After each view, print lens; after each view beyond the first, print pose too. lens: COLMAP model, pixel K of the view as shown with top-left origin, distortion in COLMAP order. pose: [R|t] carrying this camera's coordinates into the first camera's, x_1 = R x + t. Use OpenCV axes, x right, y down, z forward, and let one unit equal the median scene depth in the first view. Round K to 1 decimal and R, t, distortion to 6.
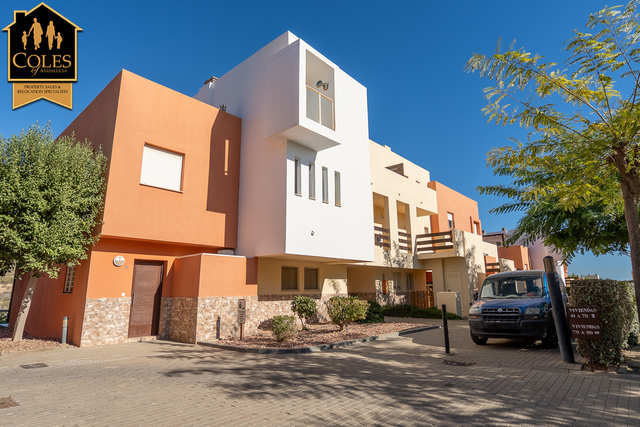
lens RADIAL K [[358.4, 0, 320.0], [0, 358.4, 213.5], [0, 0, 1]] dist [0.001244, 0.000307]
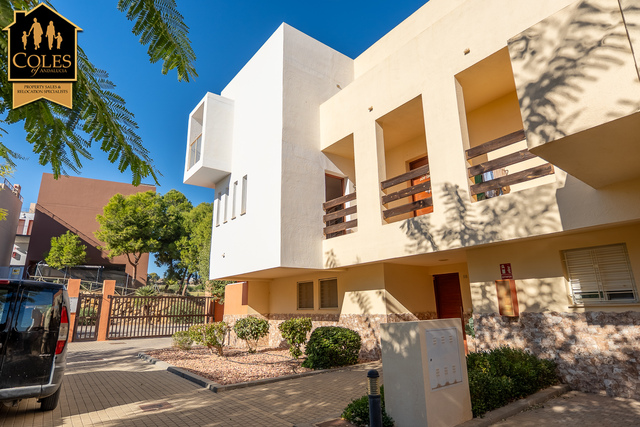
lens RADIAL K [[358.4, 0, 320.0], [0, 358.4, 213.5], [0, 0, 1]] dist [0.001244, 0.000307]
pose [[-0.171477, -0.244053, -0.954481, 0.638005], [0.222336, 0.934250, -0.278824, 0.197615], [0.959772, -0.260027, -0.105941, 0.946618]]
